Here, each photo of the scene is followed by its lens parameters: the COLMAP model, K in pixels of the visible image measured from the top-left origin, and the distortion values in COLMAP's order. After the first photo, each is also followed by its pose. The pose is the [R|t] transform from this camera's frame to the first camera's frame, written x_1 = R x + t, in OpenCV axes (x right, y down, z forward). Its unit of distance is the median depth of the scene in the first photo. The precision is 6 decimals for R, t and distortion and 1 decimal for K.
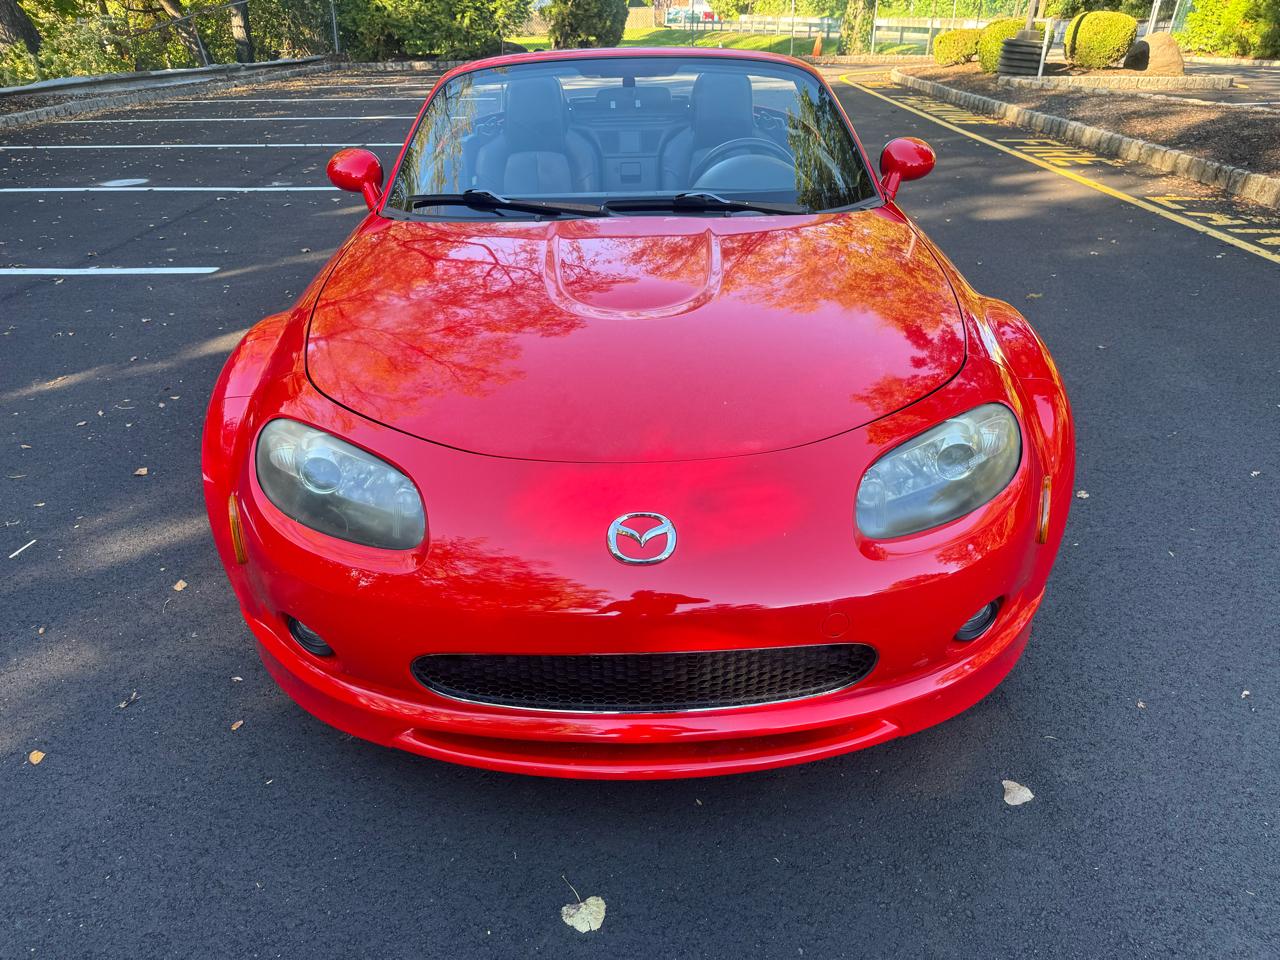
lens RADIAL K [[919.6, 0, 633.2], [0, 919.6, 476.5], [0, 0, 1]] dist [0.017022, -0.019634]
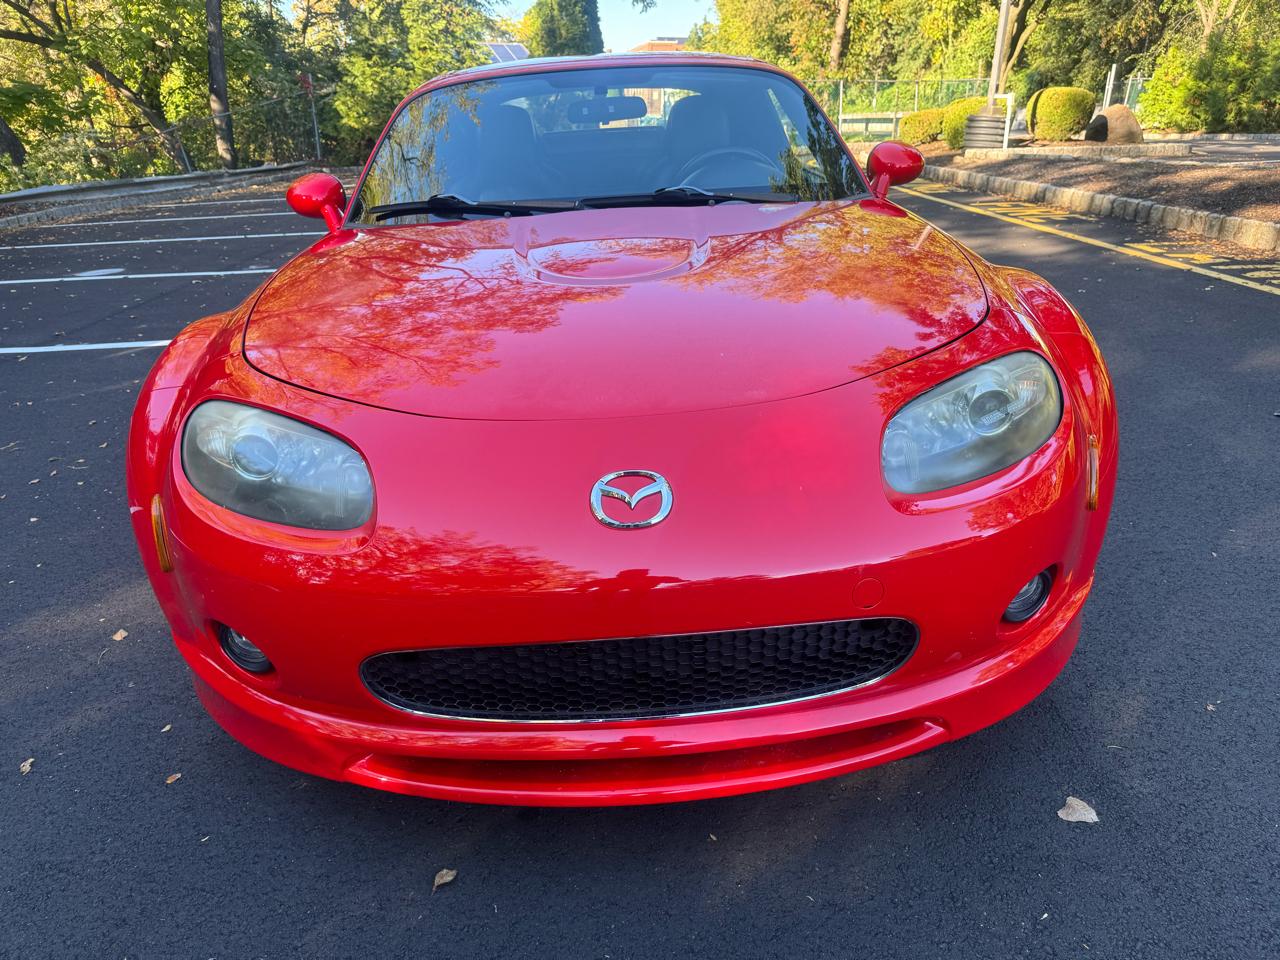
lens RADIAL K [[919.6, 0, 634.7], [0, 919.6, 487.8], [0, 0, 1]] dist [0.017022, -0.019634]
pose [[0.999108, -0.039813, 0.014053, 0.000538], [0.040867, 0.995538, -0.085051, 0.098714], [-0.010604, 0.085549, 0.996278, 0.124788]]
